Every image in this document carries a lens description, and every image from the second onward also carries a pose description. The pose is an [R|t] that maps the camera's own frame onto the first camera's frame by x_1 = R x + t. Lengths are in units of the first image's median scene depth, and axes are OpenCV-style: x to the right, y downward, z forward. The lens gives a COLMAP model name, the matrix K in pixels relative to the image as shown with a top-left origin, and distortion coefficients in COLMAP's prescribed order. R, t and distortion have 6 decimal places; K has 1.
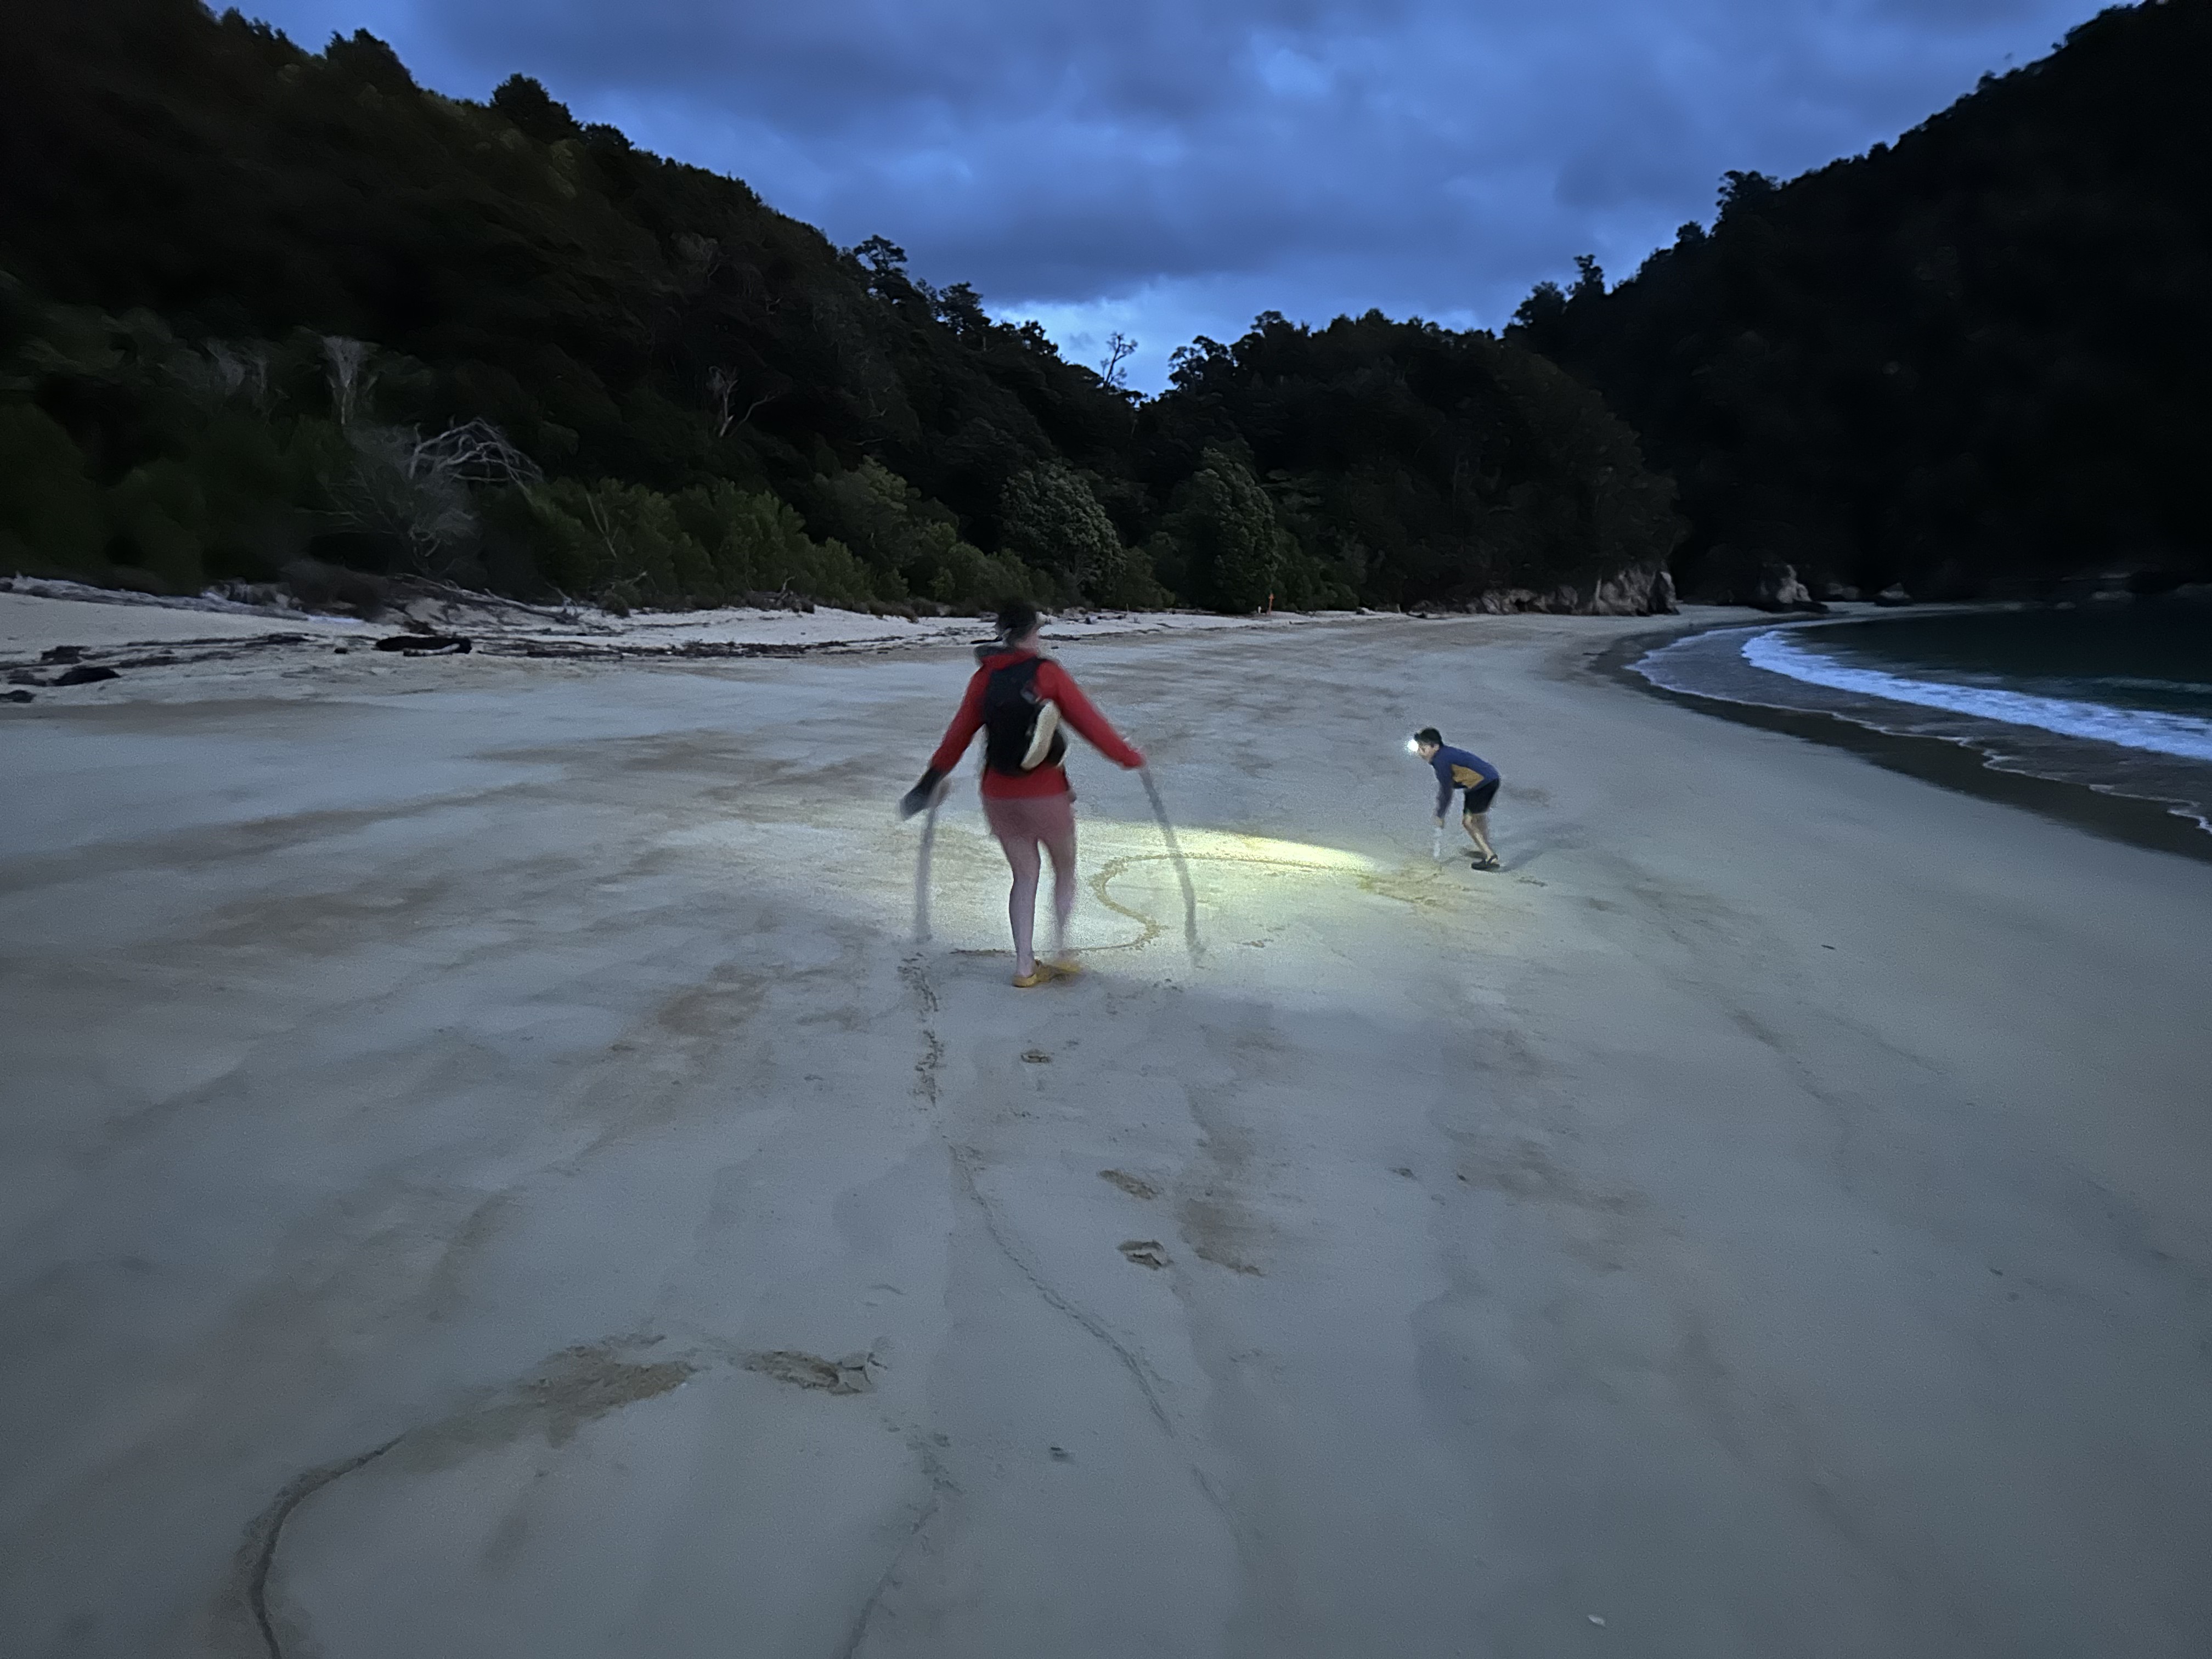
lens RADIAL K [[1552.2, 0, 1119.3], [0, 1552.2, 826.6], [0, 0, 1]] dist [0.180407, -0.323880]
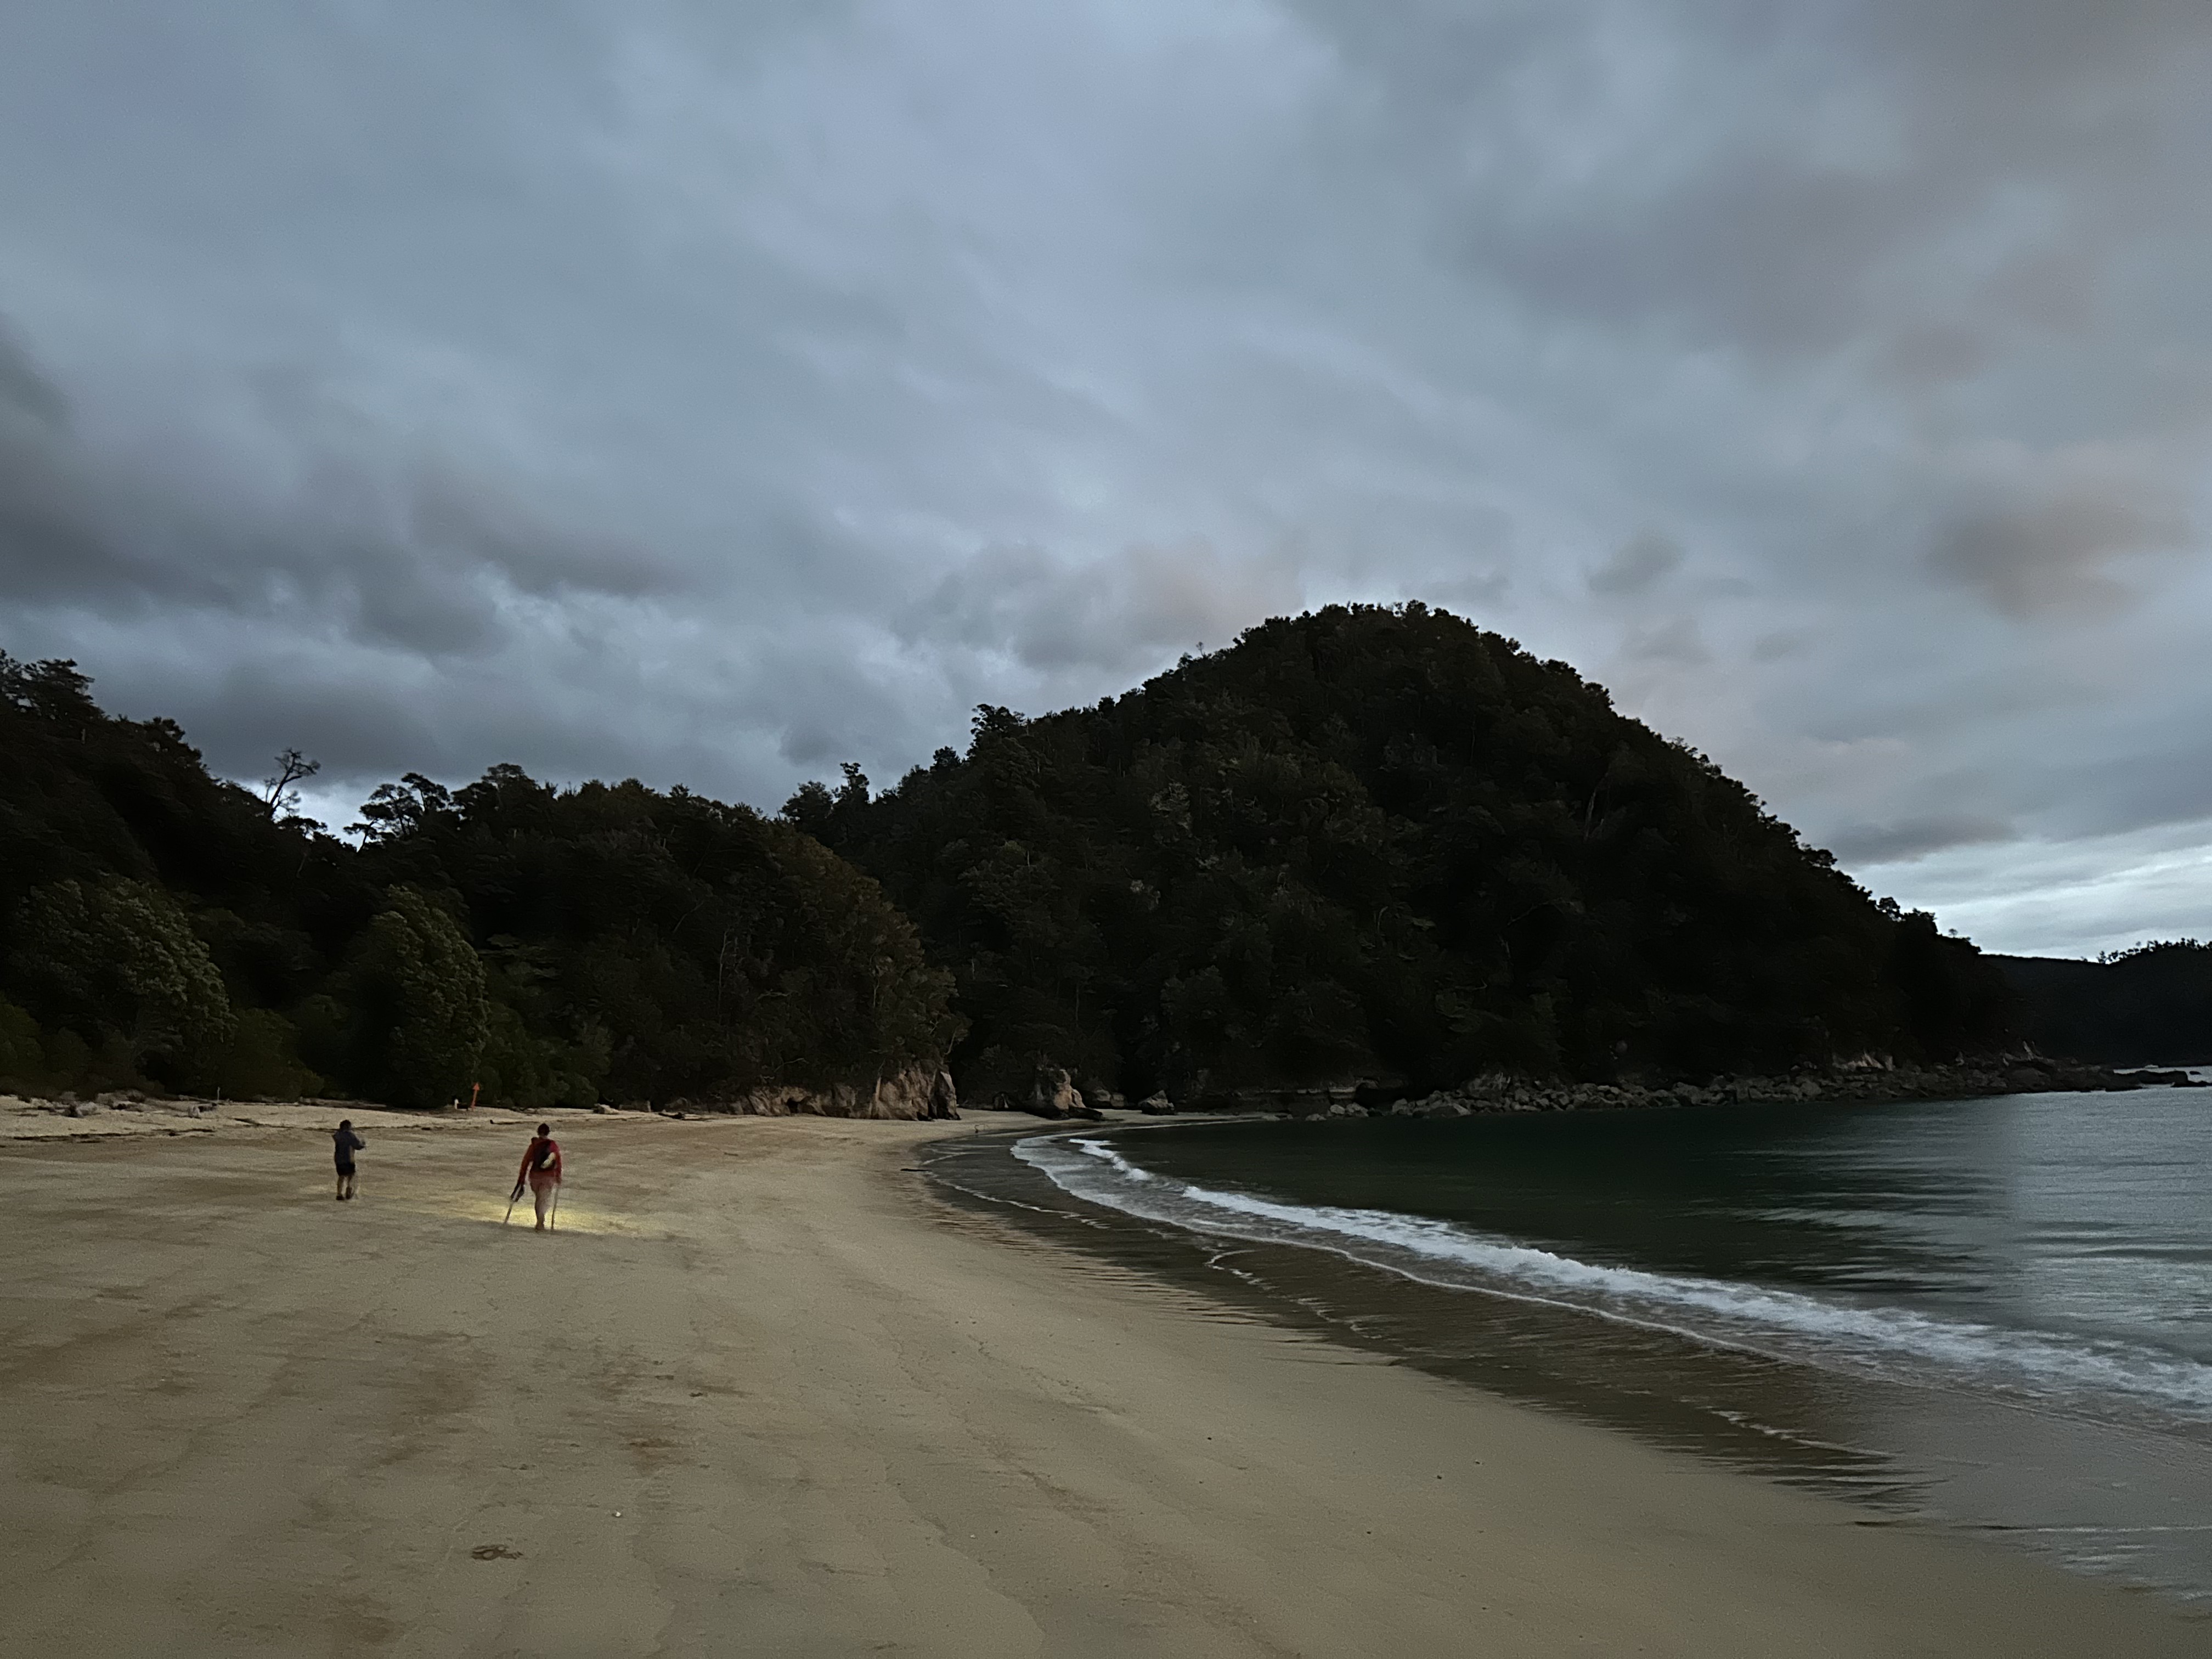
lens RADIAL K [[1562.2, 0, 1115.6], [0, 1562.2, 818.7], [0, 0, 1]] dist [0.126259, -0.190463]
pose [[0.896247, 0.095898, 0.433065, 0.035650], [0.046452, 0.950687, -0.306654, -0.025559], [-0.441117, 0.294954, 0.847595, 0.213136]]
